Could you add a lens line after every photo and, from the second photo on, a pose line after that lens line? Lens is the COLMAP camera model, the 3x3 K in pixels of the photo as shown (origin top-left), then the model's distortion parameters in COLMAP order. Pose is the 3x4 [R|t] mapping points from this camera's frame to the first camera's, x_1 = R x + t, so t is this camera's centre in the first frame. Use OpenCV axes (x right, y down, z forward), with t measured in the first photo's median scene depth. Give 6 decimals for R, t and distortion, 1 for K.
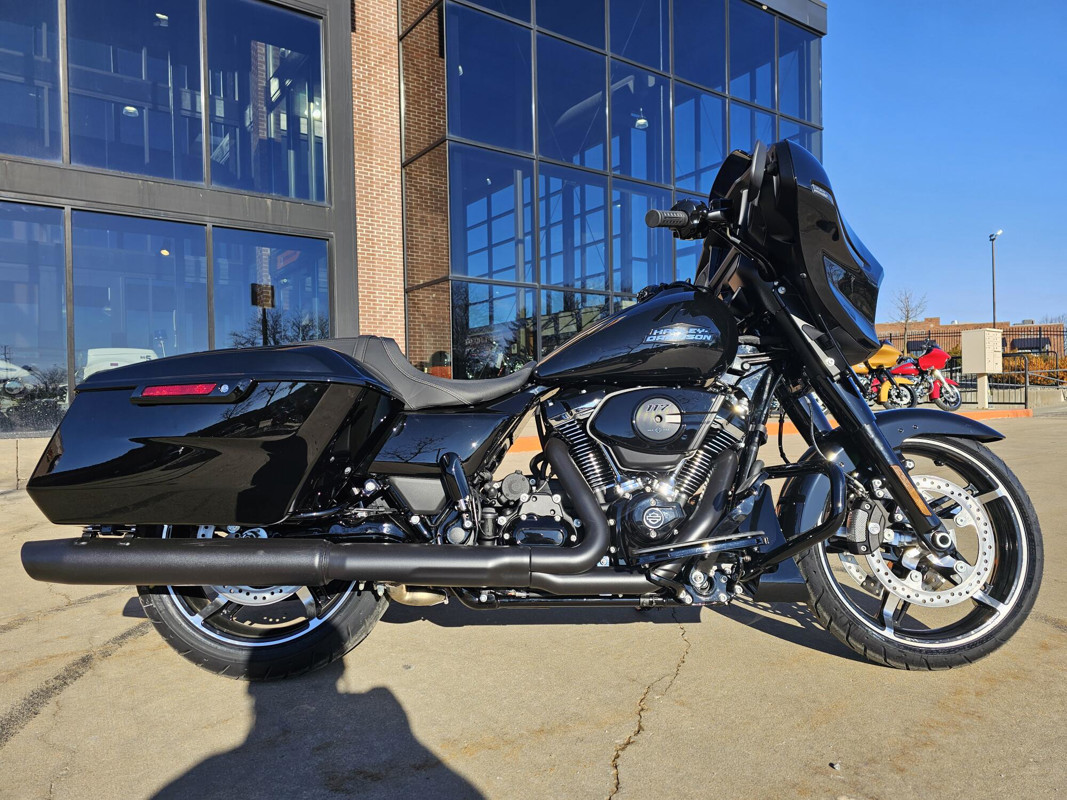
lens RADIAL K [[715.5, 0, 530.9], [0, 715.5, 400.4], [0, 0, 1]] dist [0.043868, -0.027663]
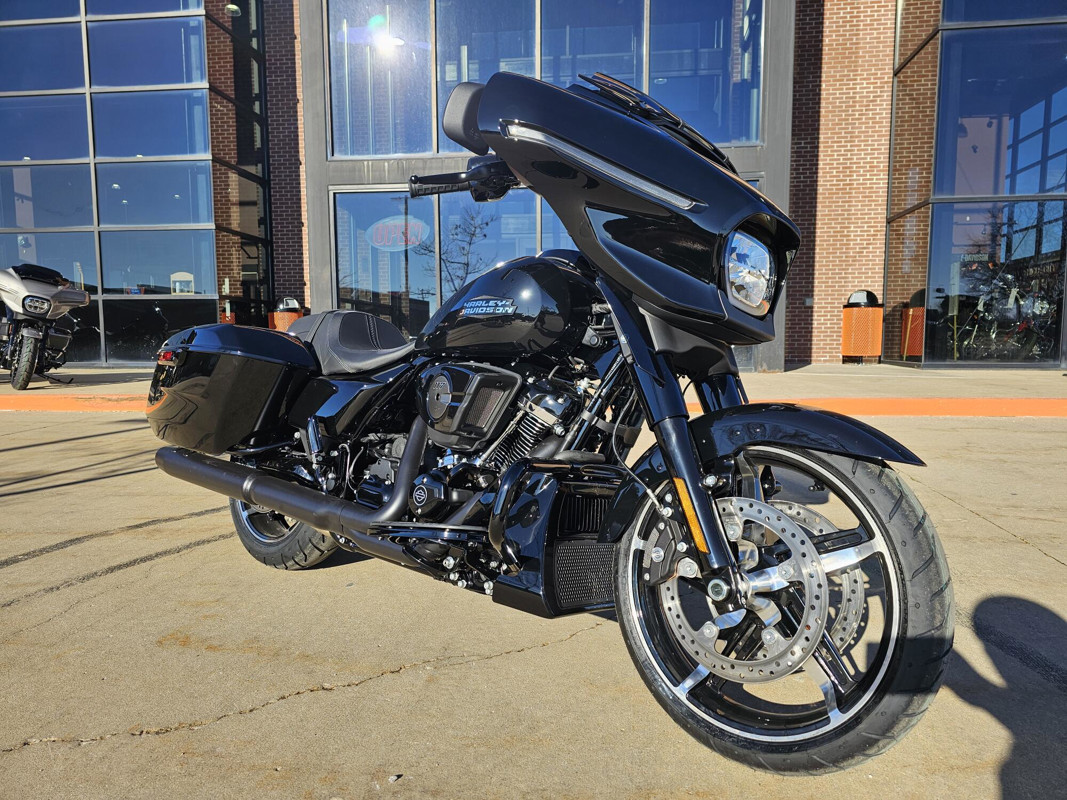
lens RADIAL K [[715.5, 0, 543.7], [0, 715.5, 401.2], [0, 0, 1]] dist [0.043868, -0.027663]
pose [[0.735455, 0.072141, -0.673722, 0.710607], [-0.013941, 0.995717, 0.091400, -0.044851], [0.677430, -0.057828, 0.733311, 0.286243]]
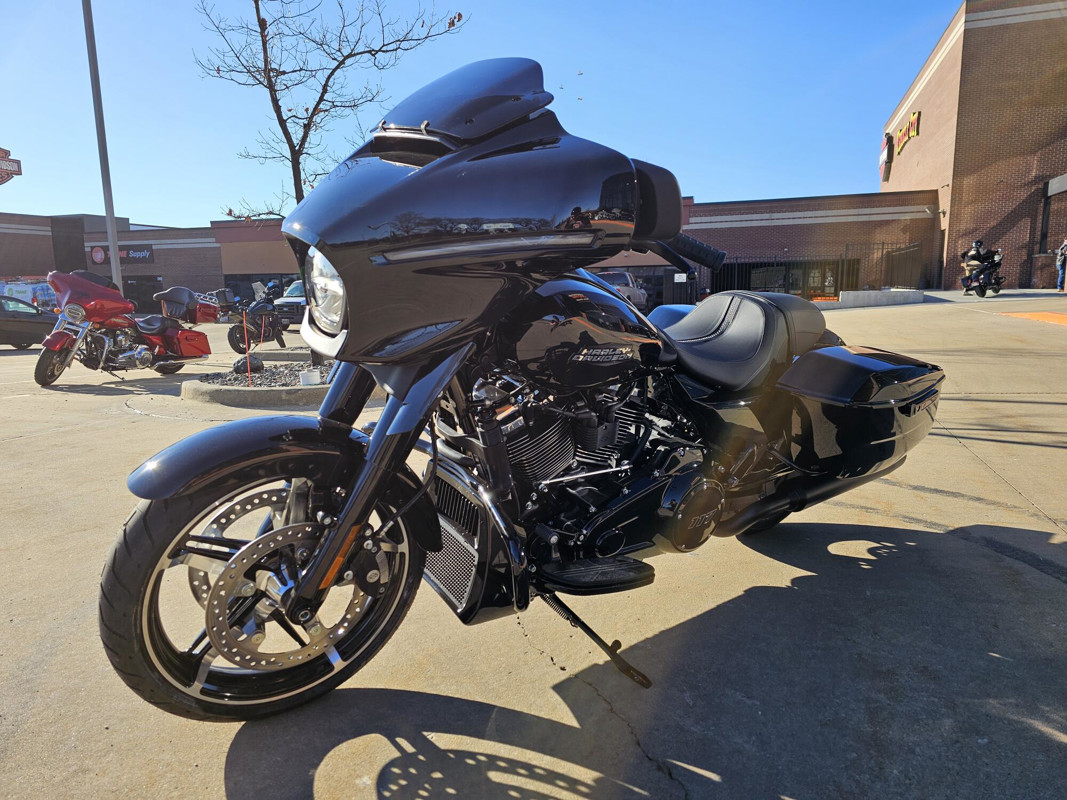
lens RADIAL K [[715.5, 0, 536.9], [0, 715.5, 394.0], [0, 0, 1]] dist [0.043868, -0.027663]
pose [[-0.814269, 0.119721, -0.568007, 0.617604], [0.031199, 0.986113, 0.163121, -0.107869], [0.579648, 0.115104, -0.806696, 1.516603]]
